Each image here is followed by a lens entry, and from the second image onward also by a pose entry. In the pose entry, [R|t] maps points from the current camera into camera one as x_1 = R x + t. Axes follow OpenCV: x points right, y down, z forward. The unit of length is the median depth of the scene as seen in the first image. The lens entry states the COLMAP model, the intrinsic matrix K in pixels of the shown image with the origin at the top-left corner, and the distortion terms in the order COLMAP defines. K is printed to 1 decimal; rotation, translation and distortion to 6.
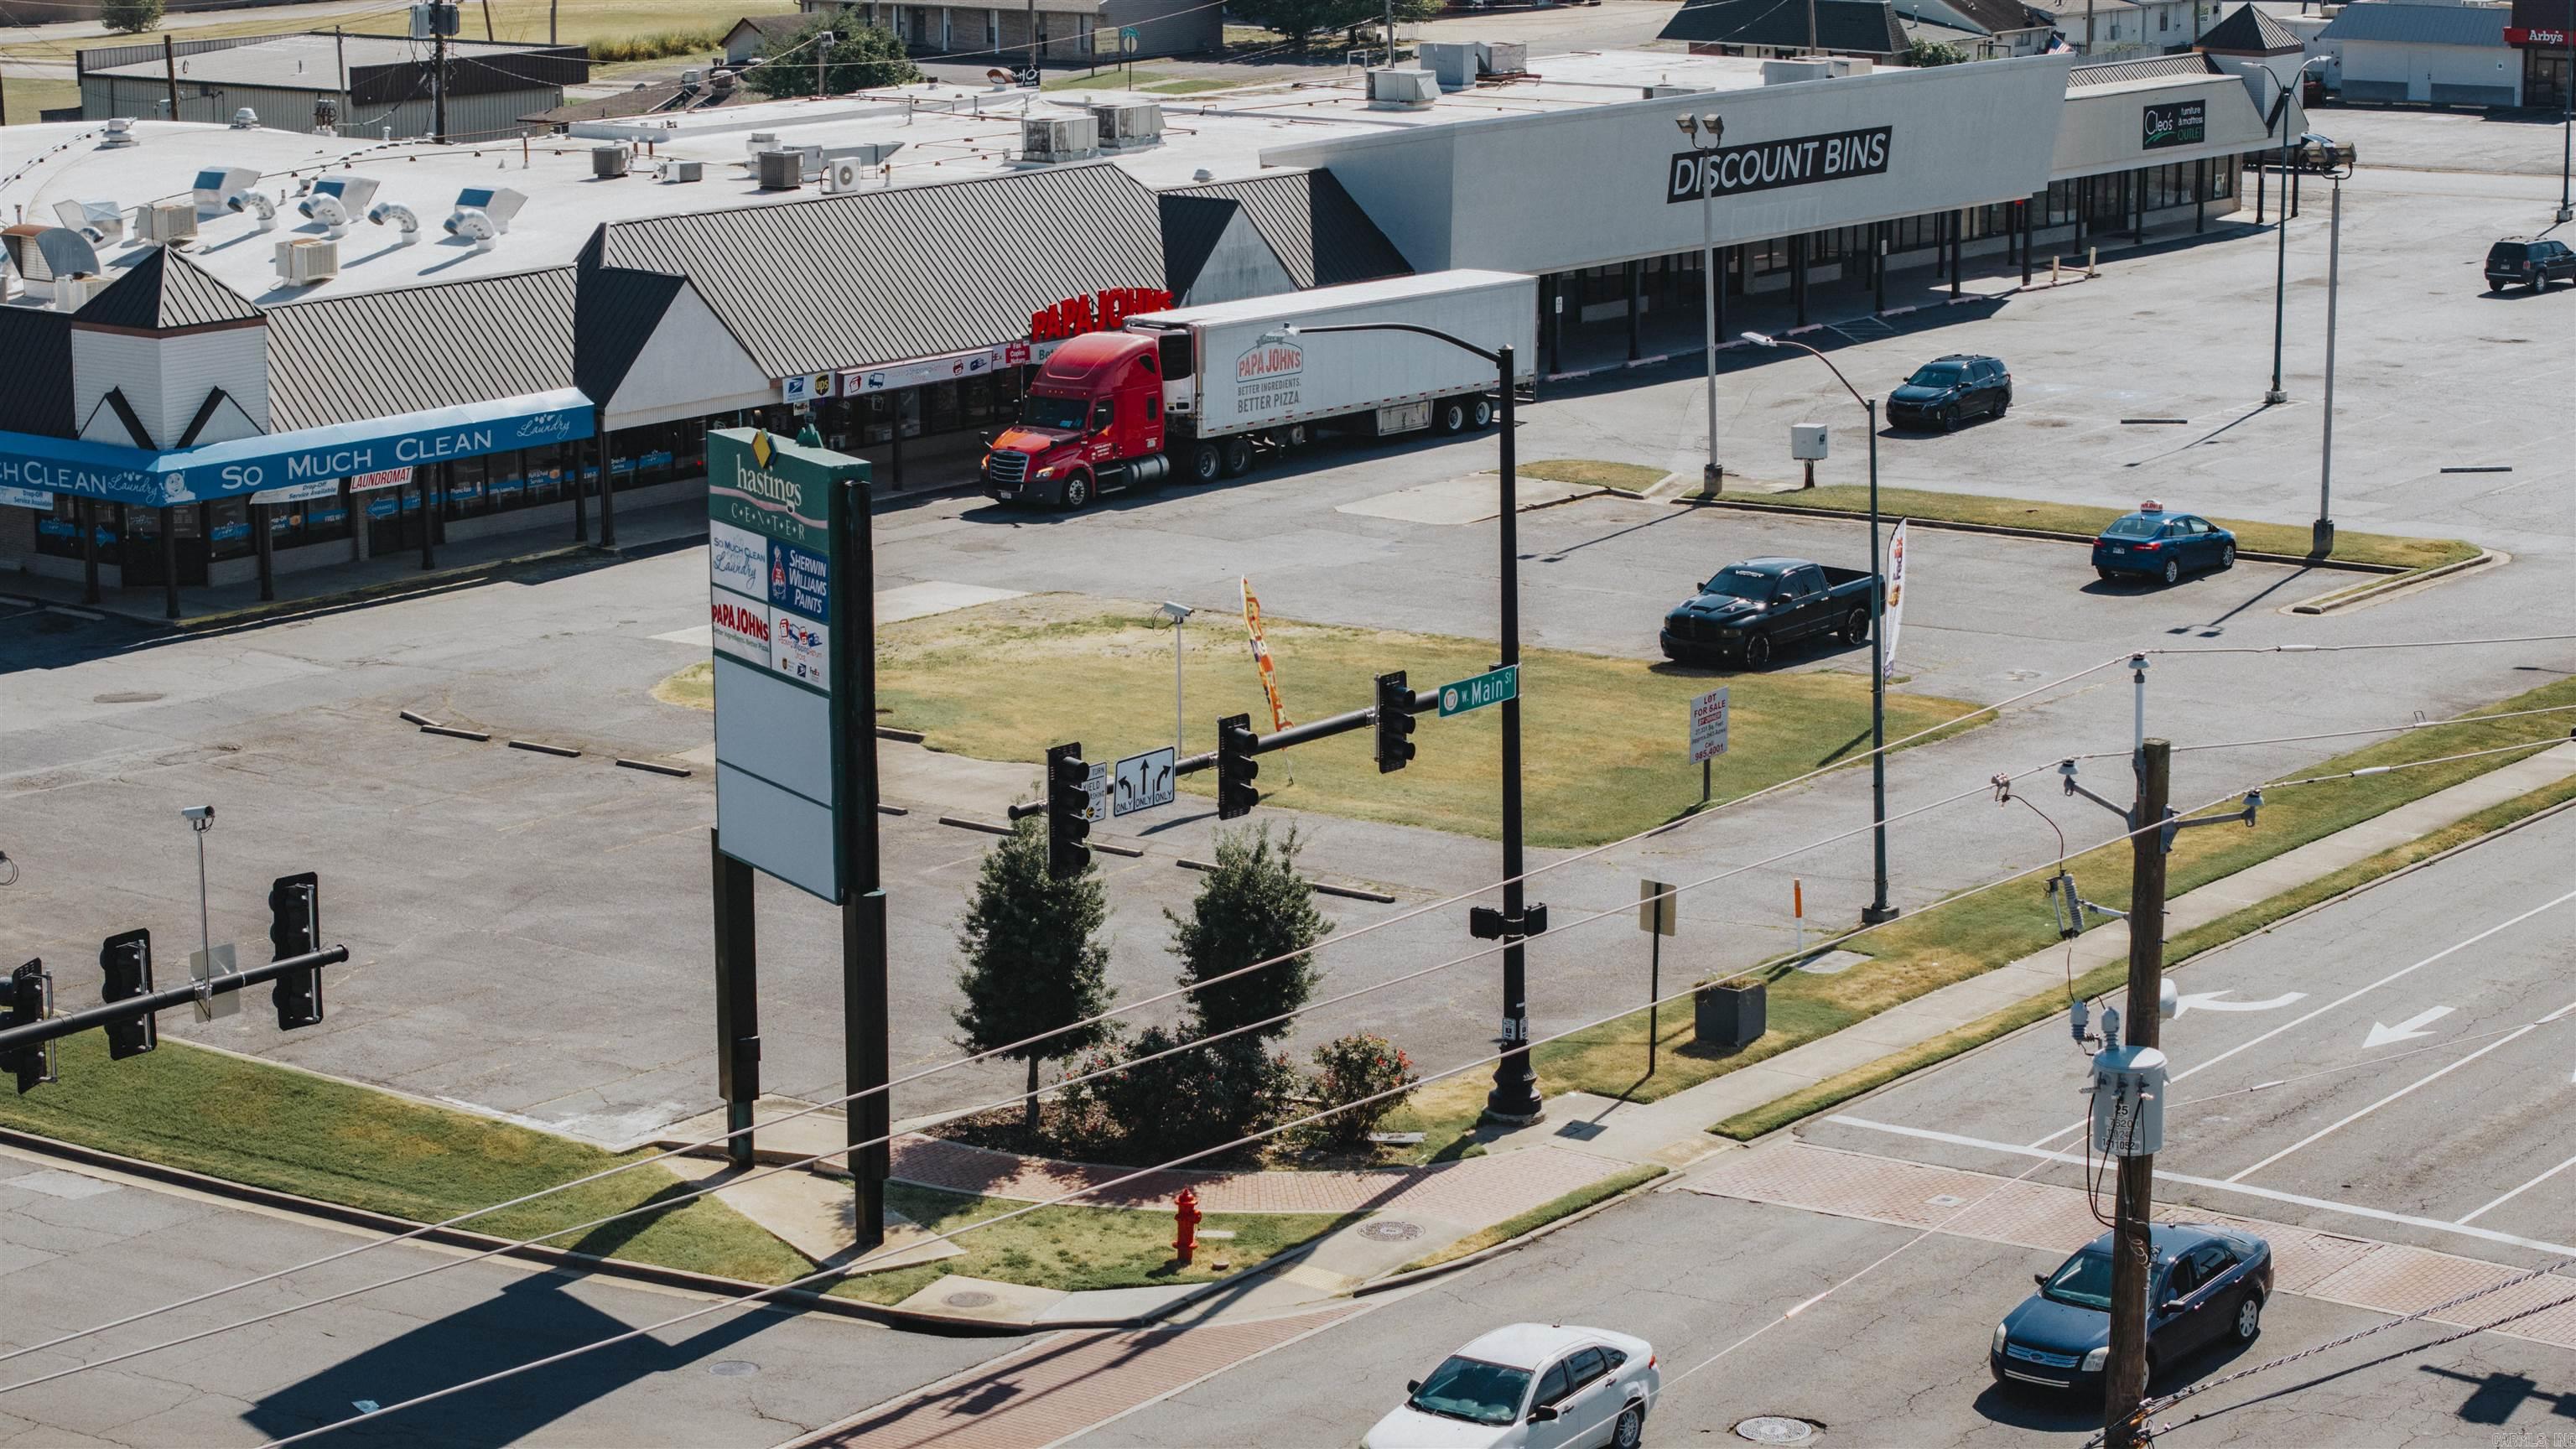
lens RADIAL K [[5113.8, 0, 1352.8], [0, 5113.8, 721.2], [0, 0, 1]] dist [-0.437716, 3.125638]
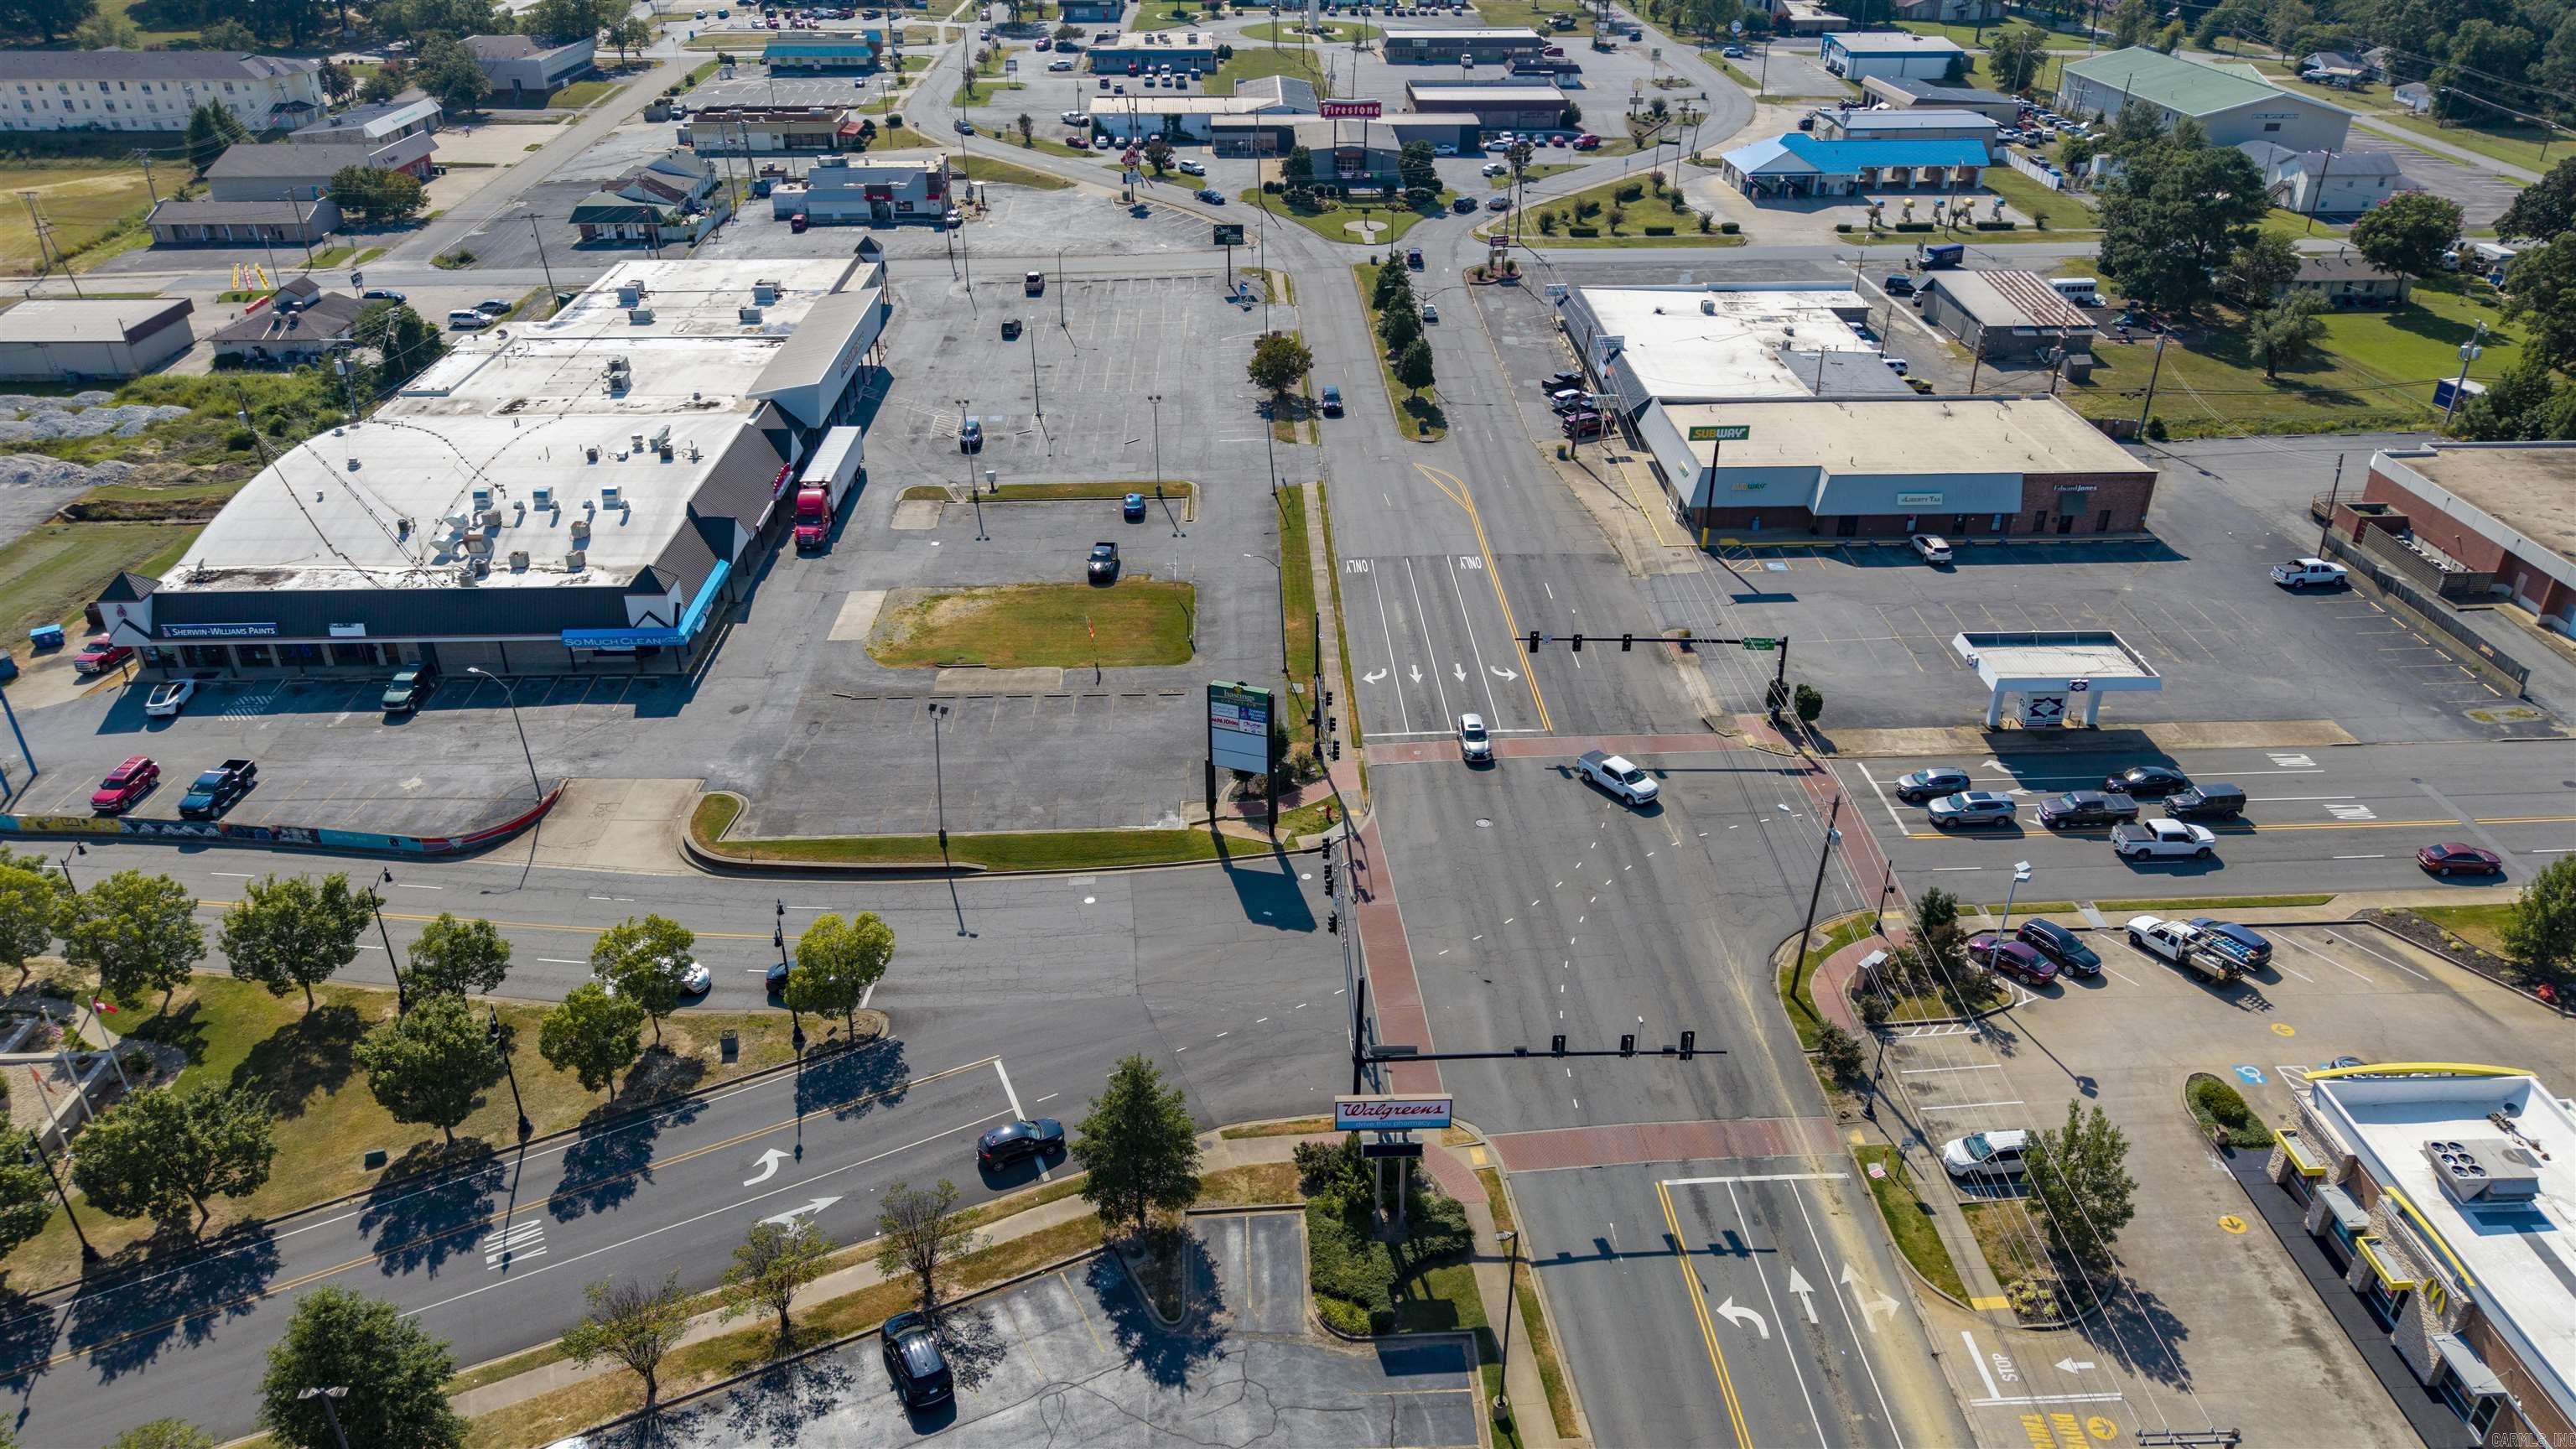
lens RADIAL K [[1689.0, 0, 1302.5], [0, 1689.0, 727.0], [0, 0, 1]] dist [0.040874, -0.048487]
pose [[0.763937, -0.305375, 0.568460, -0.631436], [0.119583, 0.932673, 0.340324, -0.354645], [-0.634114, -0.192008, 0.749021, -0.134930]]
